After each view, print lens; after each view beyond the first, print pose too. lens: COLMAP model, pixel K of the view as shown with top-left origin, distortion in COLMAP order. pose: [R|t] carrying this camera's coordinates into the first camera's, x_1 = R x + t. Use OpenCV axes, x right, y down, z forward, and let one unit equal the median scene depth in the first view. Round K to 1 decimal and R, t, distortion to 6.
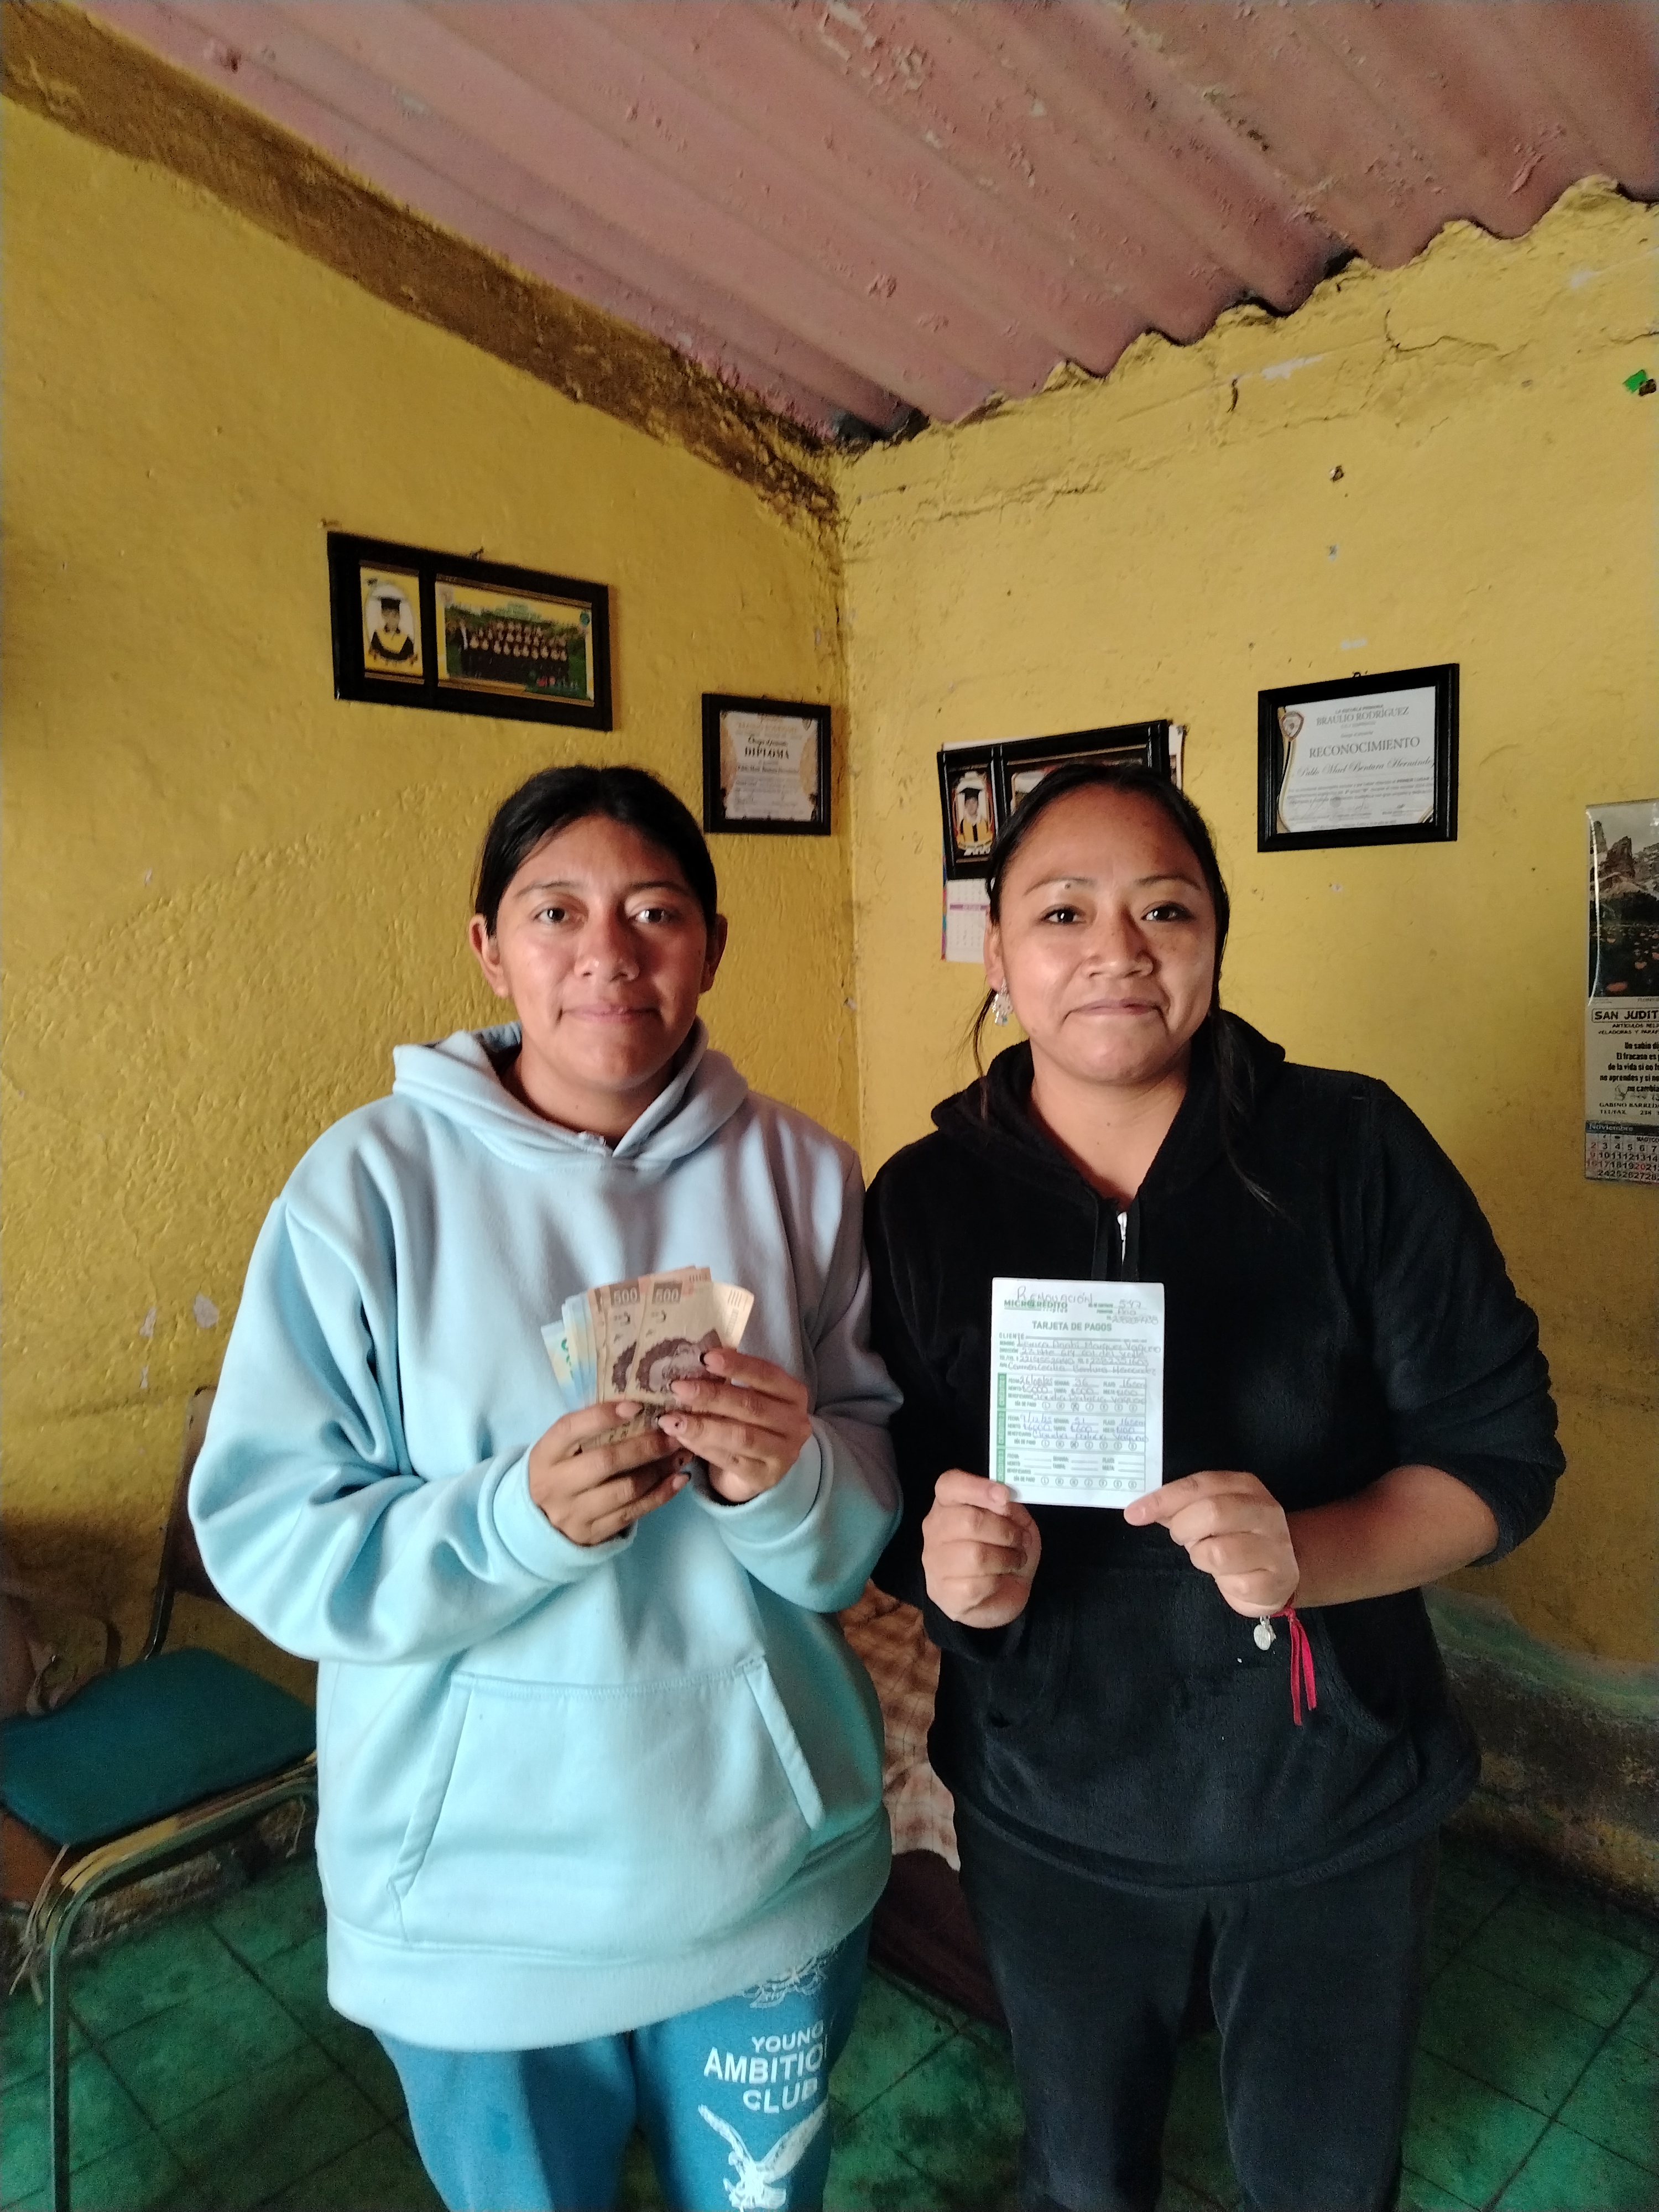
lens RADIAL K [[1527.8, 0, 830.1], [0, 1527.8, 1050.0], [0, 0, 1]] dist [-0.003028, 0.009731]
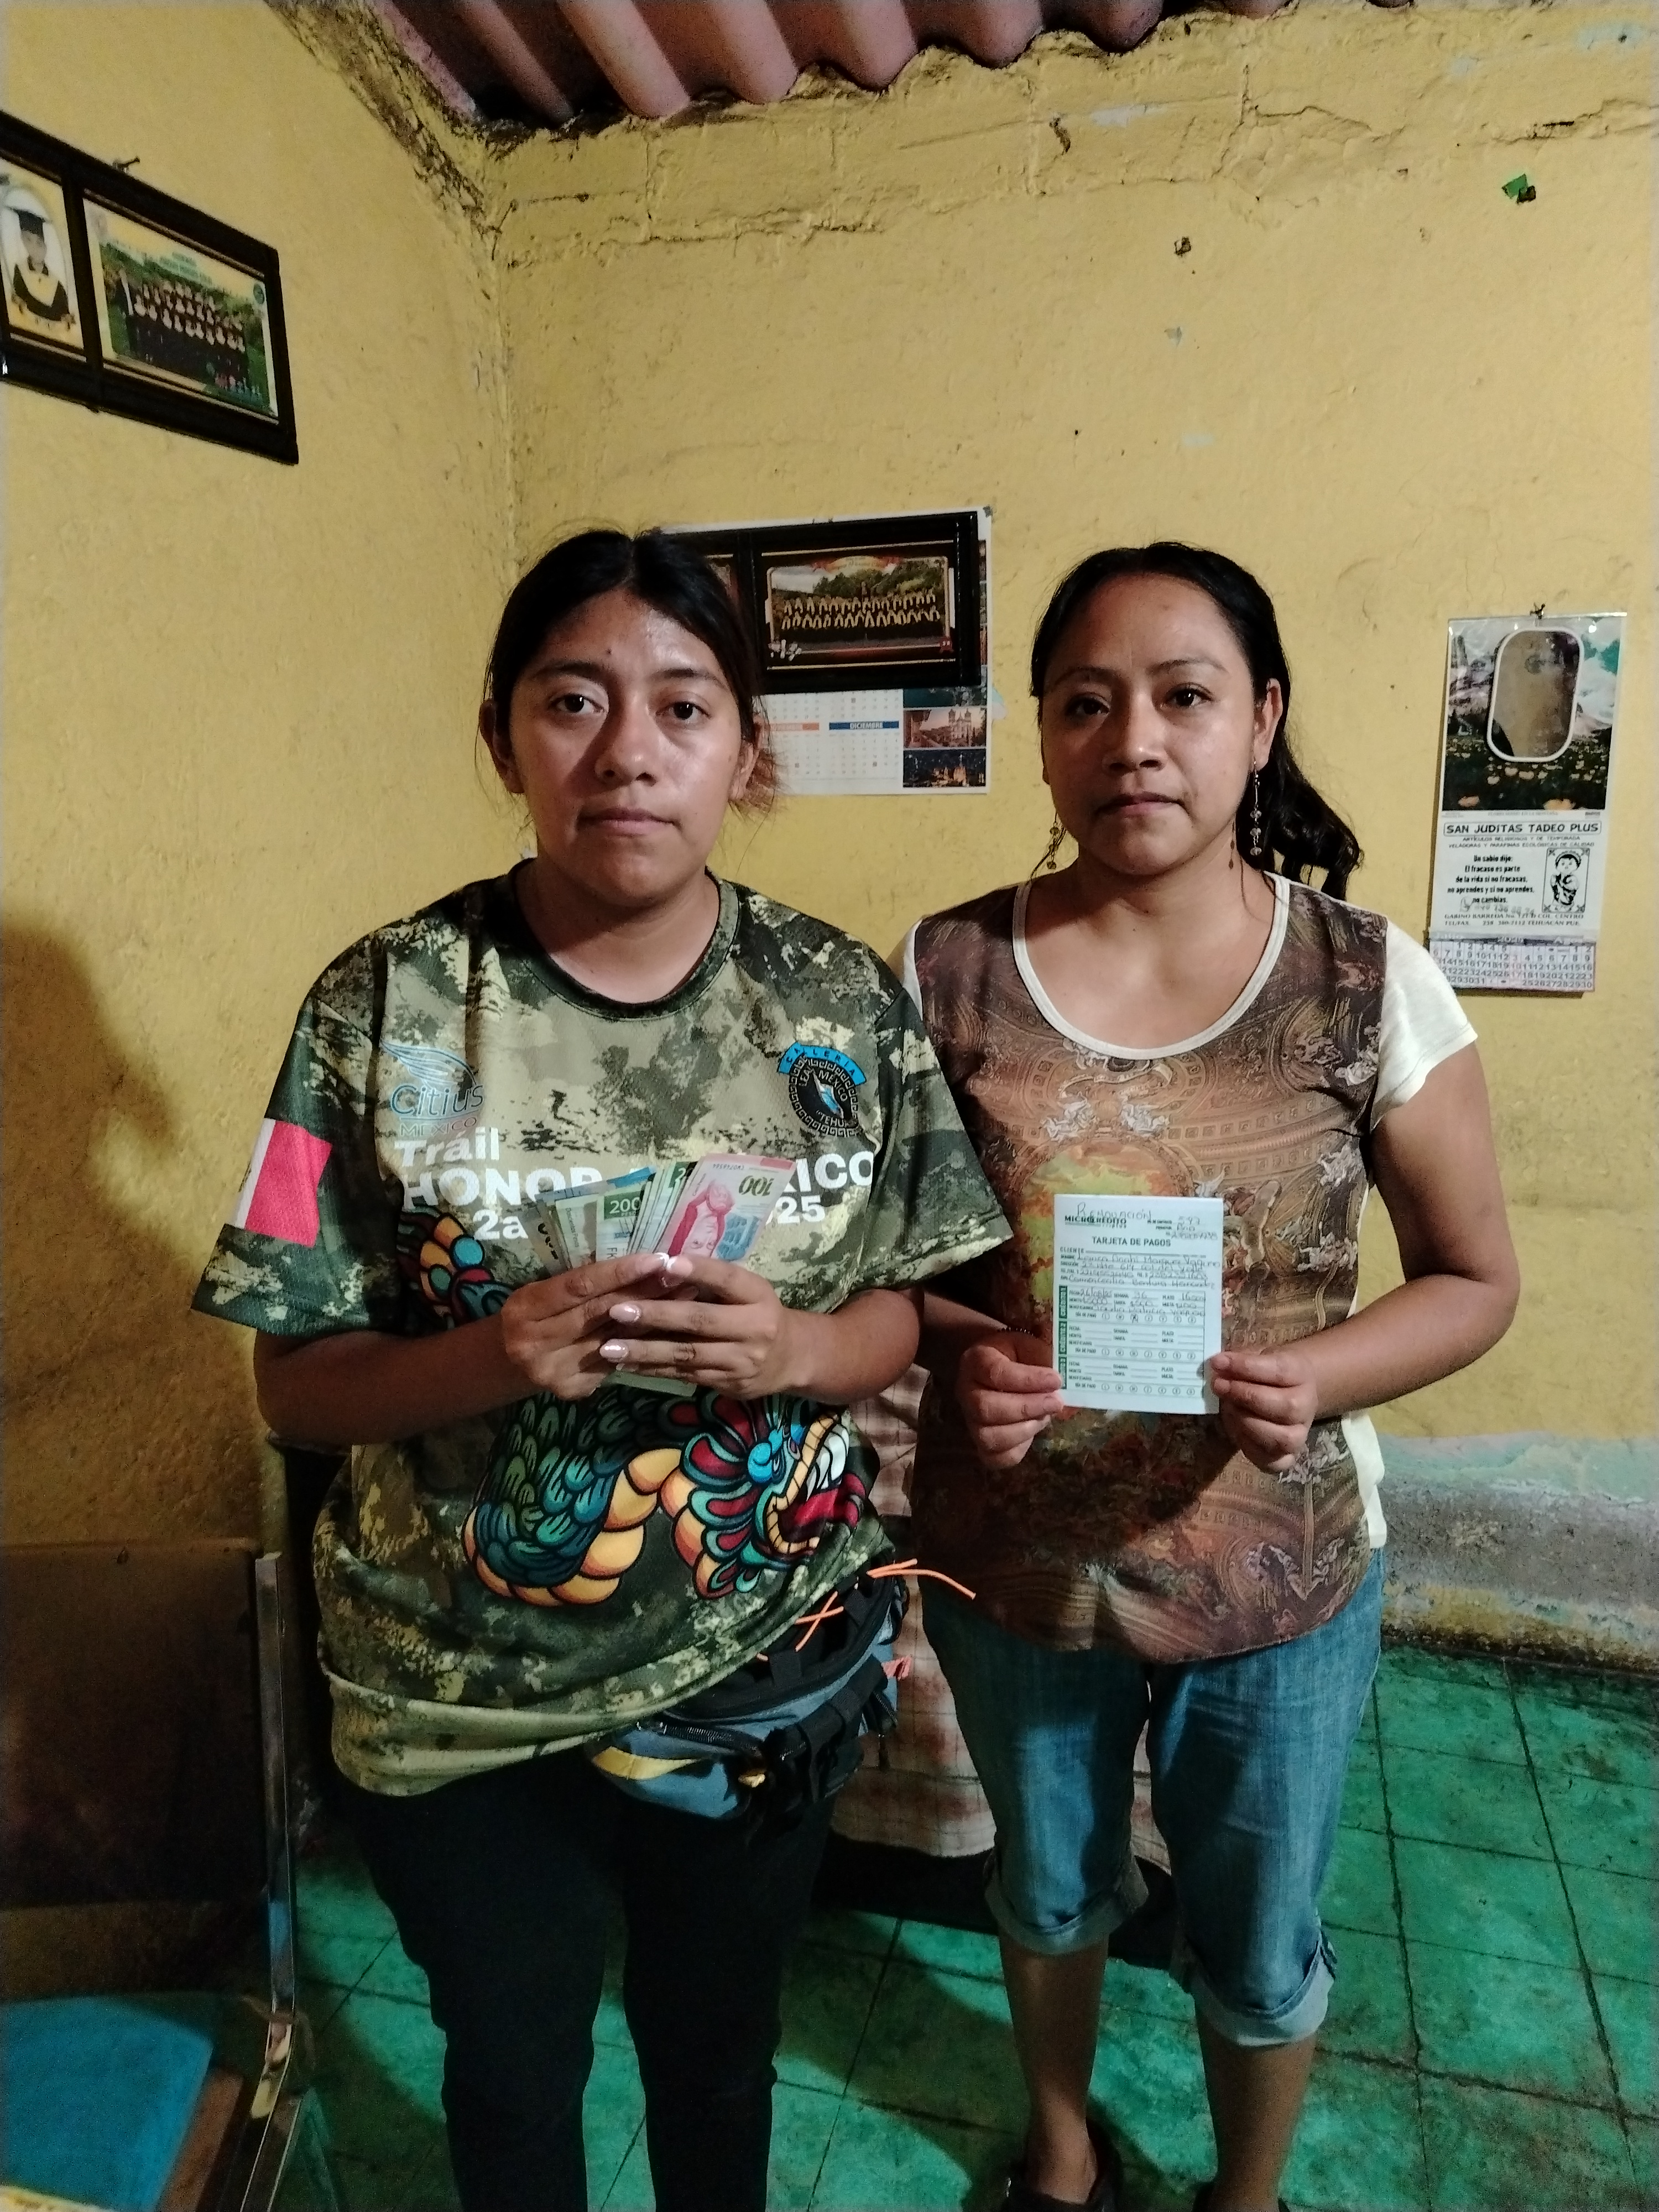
lens RADIAL K [[1527.8, 0, 830.1], [0, 1527.8, 1050.0], [0, 0, 1]] dist [-0.003028, 0.009731]
pose [[0.870158, -0.090409, 0.484408, -0.318186], [0.046864, 0.993753, 0.101288, 0.000502], [-0.490539, -0.065435, 0.868959, 0.254472]]
